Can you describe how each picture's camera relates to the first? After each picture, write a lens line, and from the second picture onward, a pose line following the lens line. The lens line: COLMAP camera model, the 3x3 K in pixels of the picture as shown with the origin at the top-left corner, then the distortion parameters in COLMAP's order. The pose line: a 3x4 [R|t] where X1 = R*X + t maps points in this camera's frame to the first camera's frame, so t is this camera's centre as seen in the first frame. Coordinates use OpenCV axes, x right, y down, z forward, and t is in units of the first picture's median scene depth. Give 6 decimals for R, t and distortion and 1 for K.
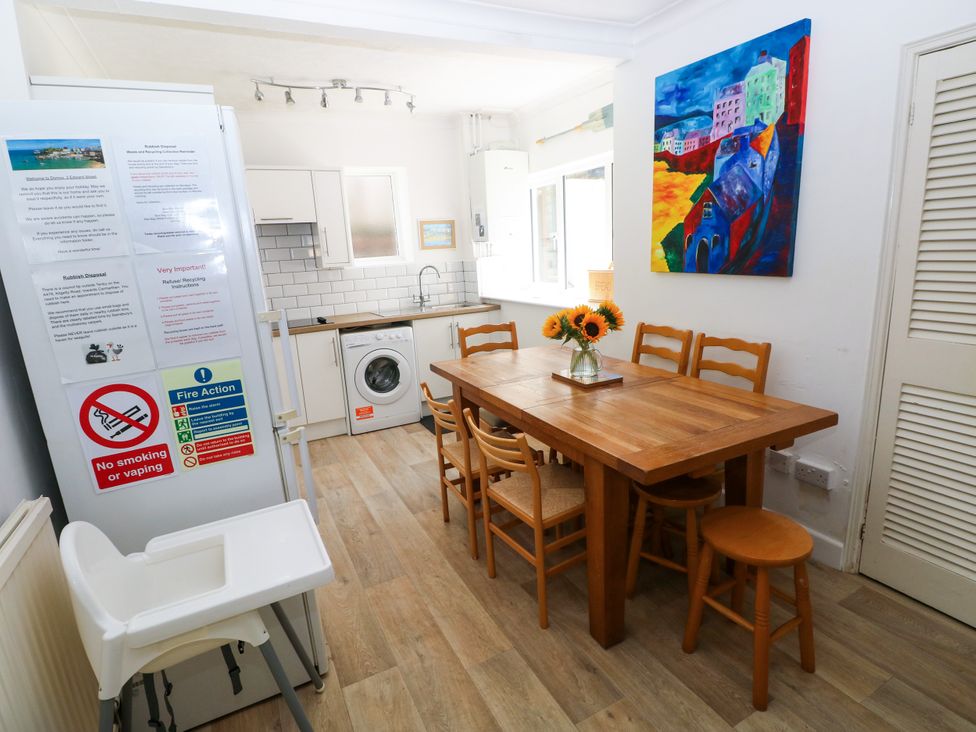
lens RADIAL K [[506.4, 0, 484.1], [0, 506.4, 357.3], [0, 0, 1]] dist [0.000915, -0.015761]
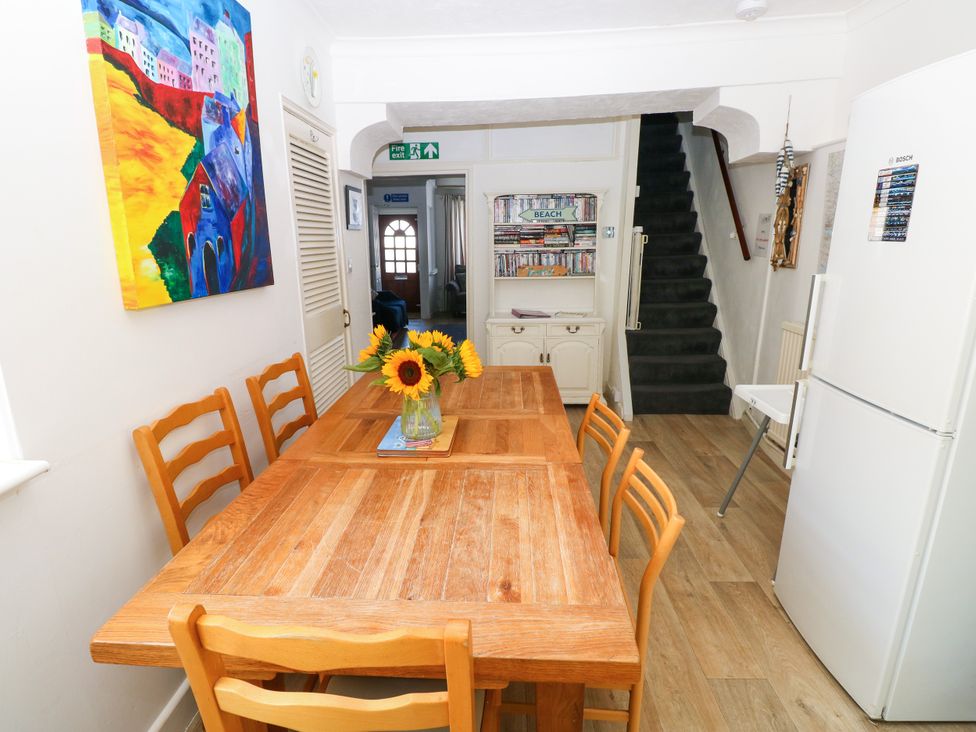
lens RADIAL K [[506.4, 0, 484.1], [0, 506.4, 357.3], [0, 0, 1]] dist [0.000915, -0.015761]
pose [[-0.873656, -0.048434, 0.484128, -0.190344], [0.159789, 0.911279, 0.379522, -0.295672], [-0.459557, 0.408930, -0.788405, 1.442422]]
